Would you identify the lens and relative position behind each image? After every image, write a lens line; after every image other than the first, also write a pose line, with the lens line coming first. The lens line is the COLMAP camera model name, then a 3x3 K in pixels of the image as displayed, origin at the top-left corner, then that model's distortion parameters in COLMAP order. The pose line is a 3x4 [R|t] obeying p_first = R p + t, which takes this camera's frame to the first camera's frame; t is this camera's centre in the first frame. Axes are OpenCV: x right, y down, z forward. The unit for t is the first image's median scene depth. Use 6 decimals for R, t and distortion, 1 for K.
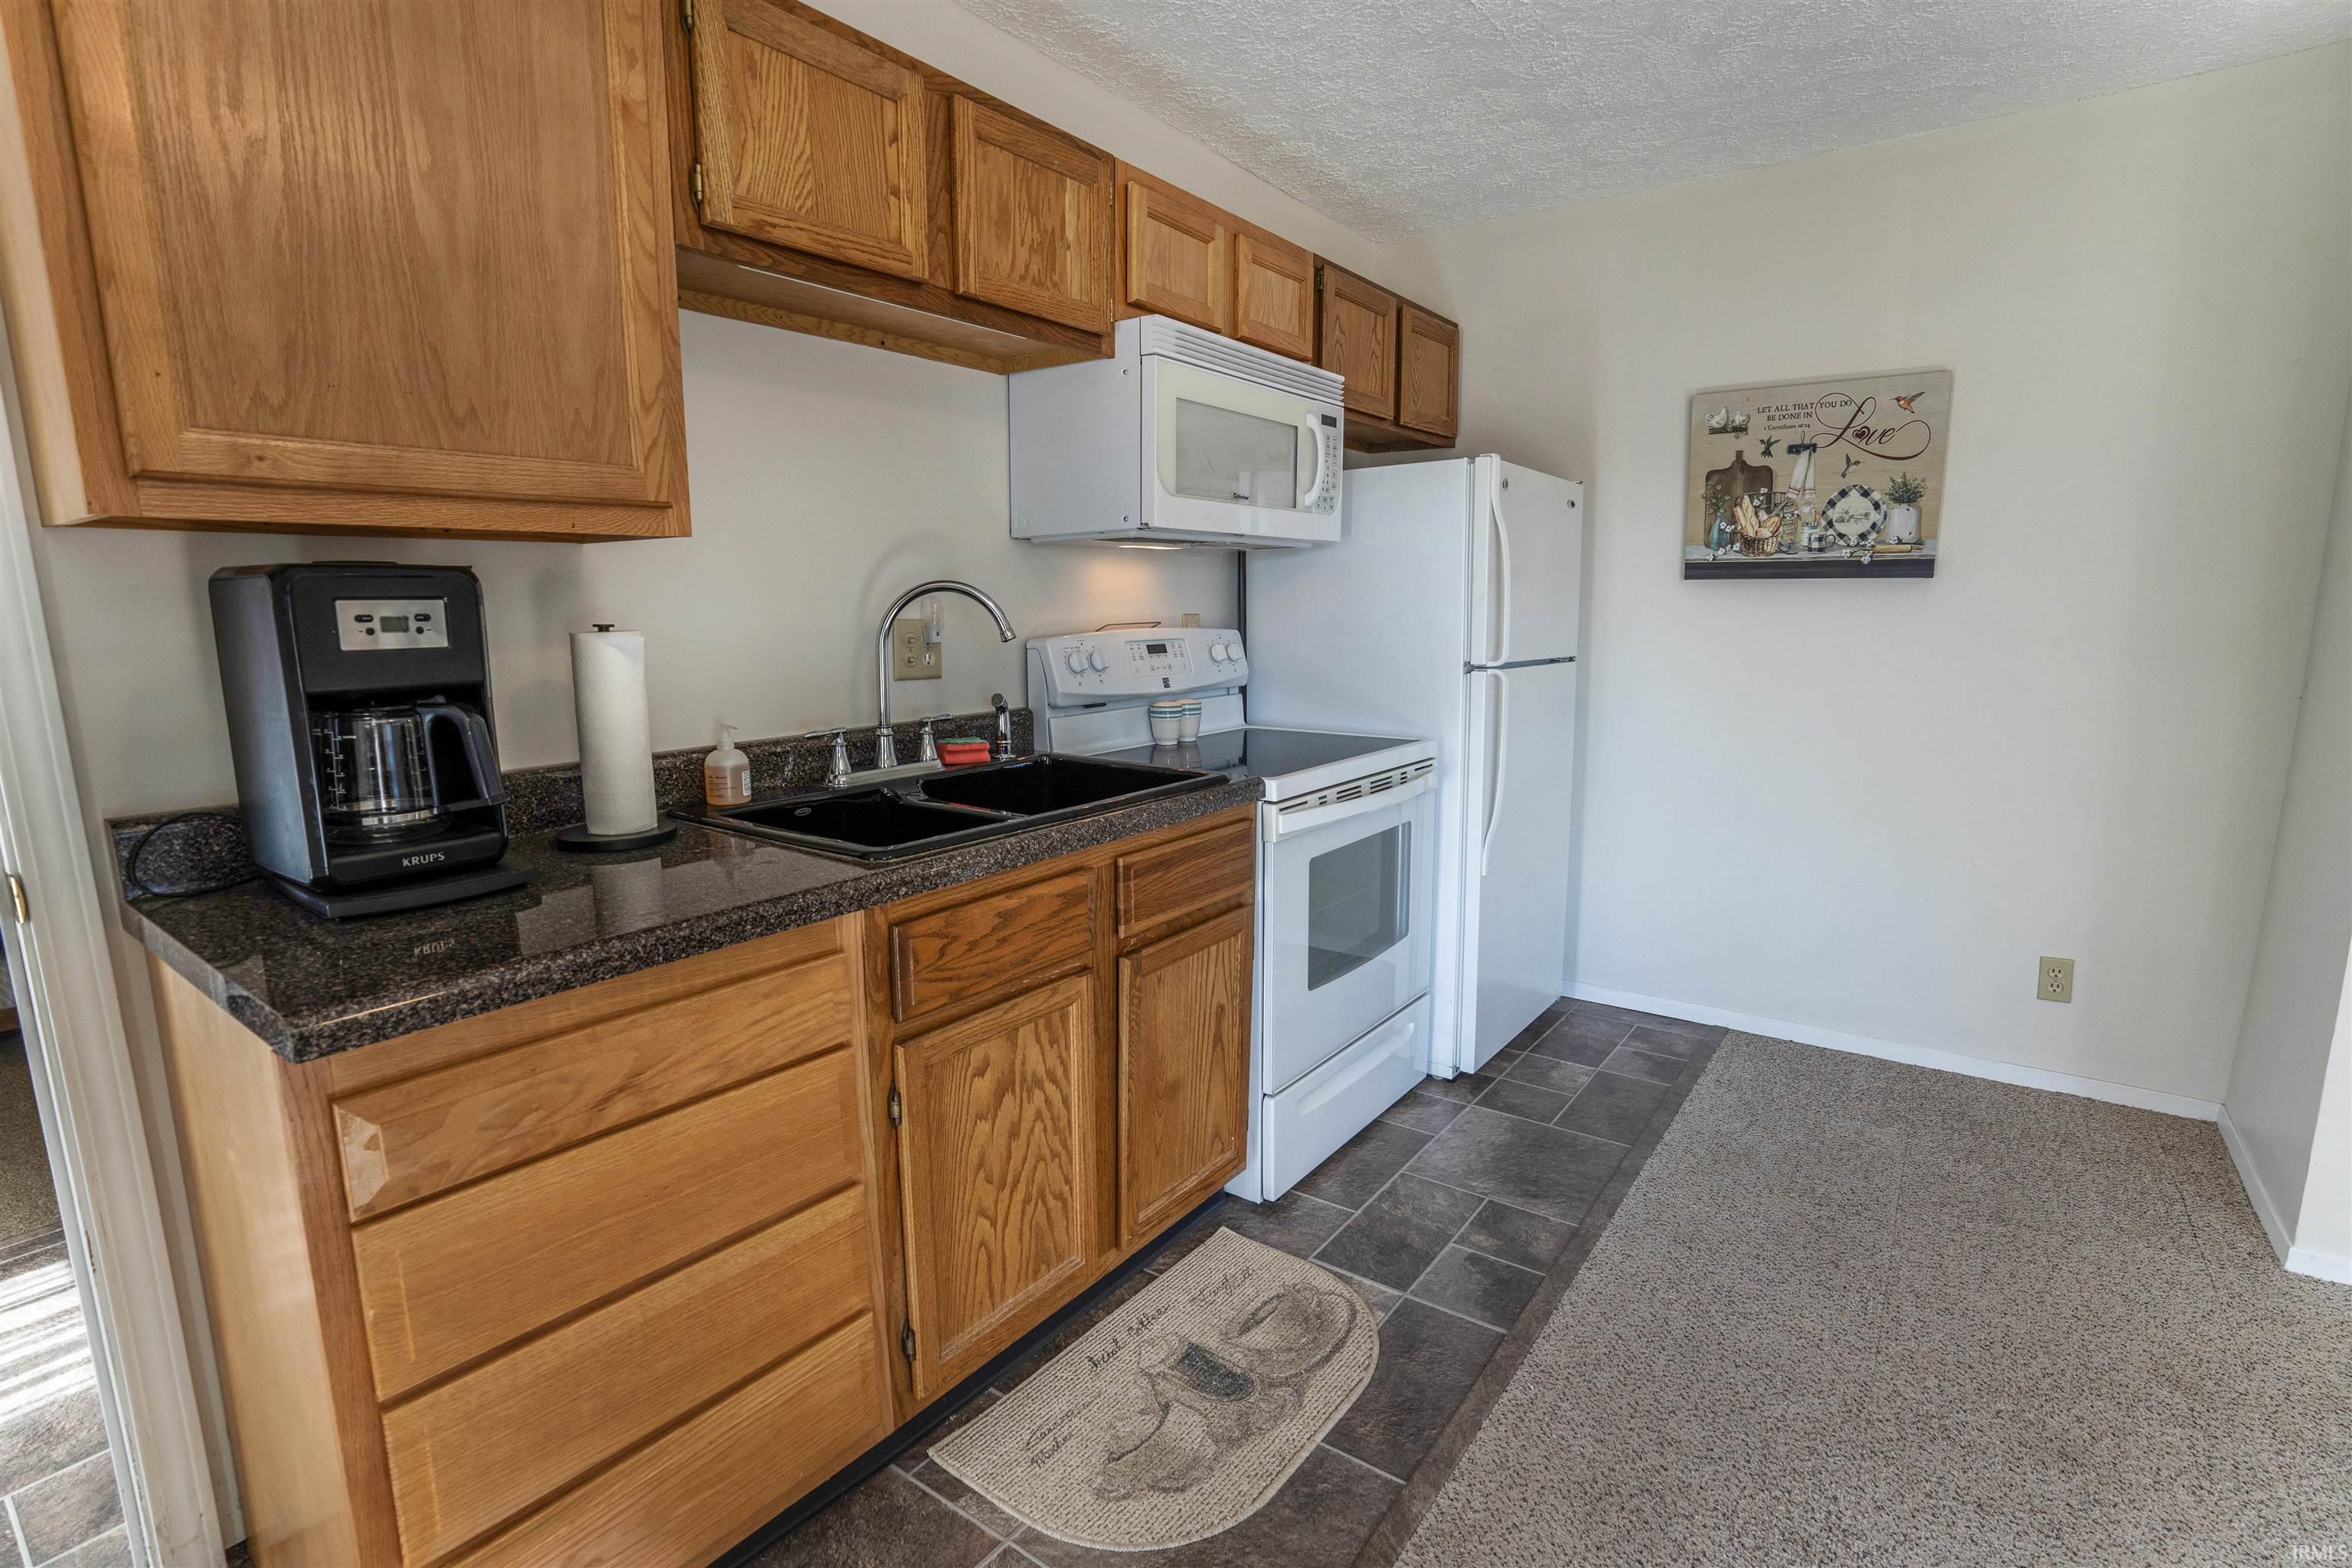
lens RADIAL K [[1094.4, 0, 1192.2], [0, 1094.4, 793.2], [0, 0, 1]] dist [-0.040358, 0.001491]
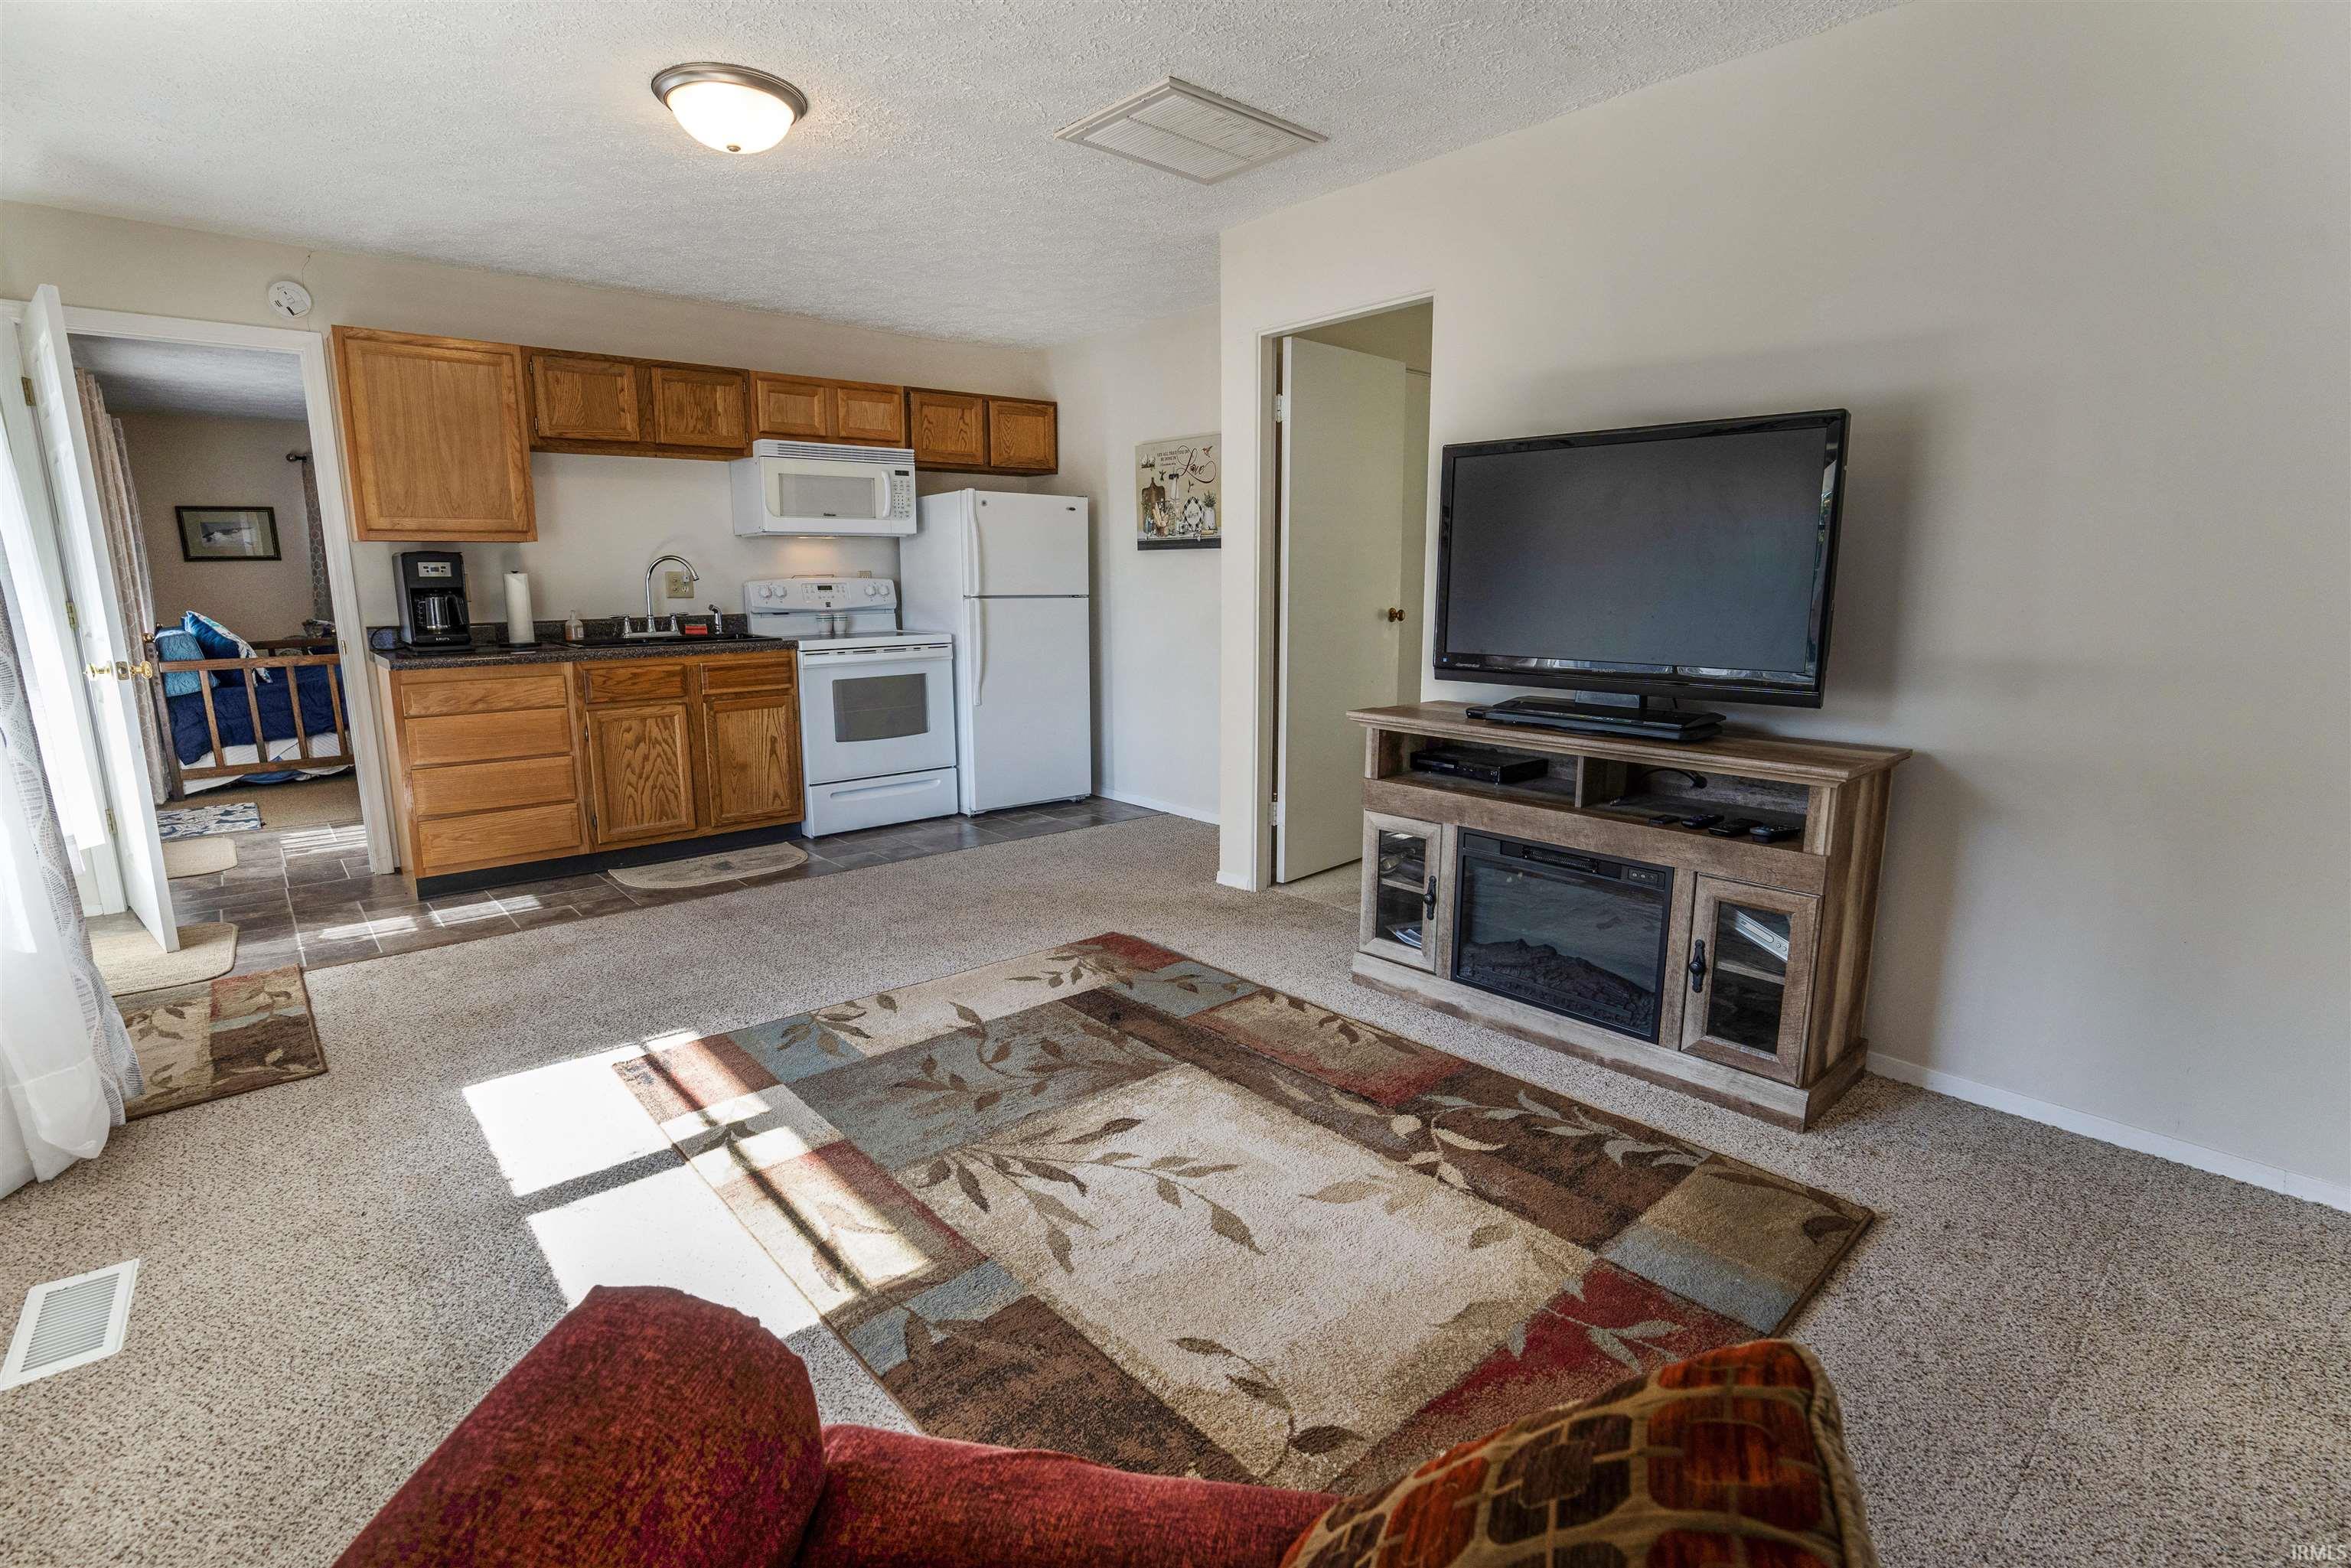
lens RADIAL K [[1093.9, 0, 1162.8], [0, 1093.9, 781.9], [0, 0, 1]] dist [-0.040358, 0.001491]
pose [[0.974710, 0.043906, -0.219120, 1.414300], [-0.040464, 0.998977, 0.020177, 0.220116], [0.219781, -0.010800, 0.975489, -1.134938]]
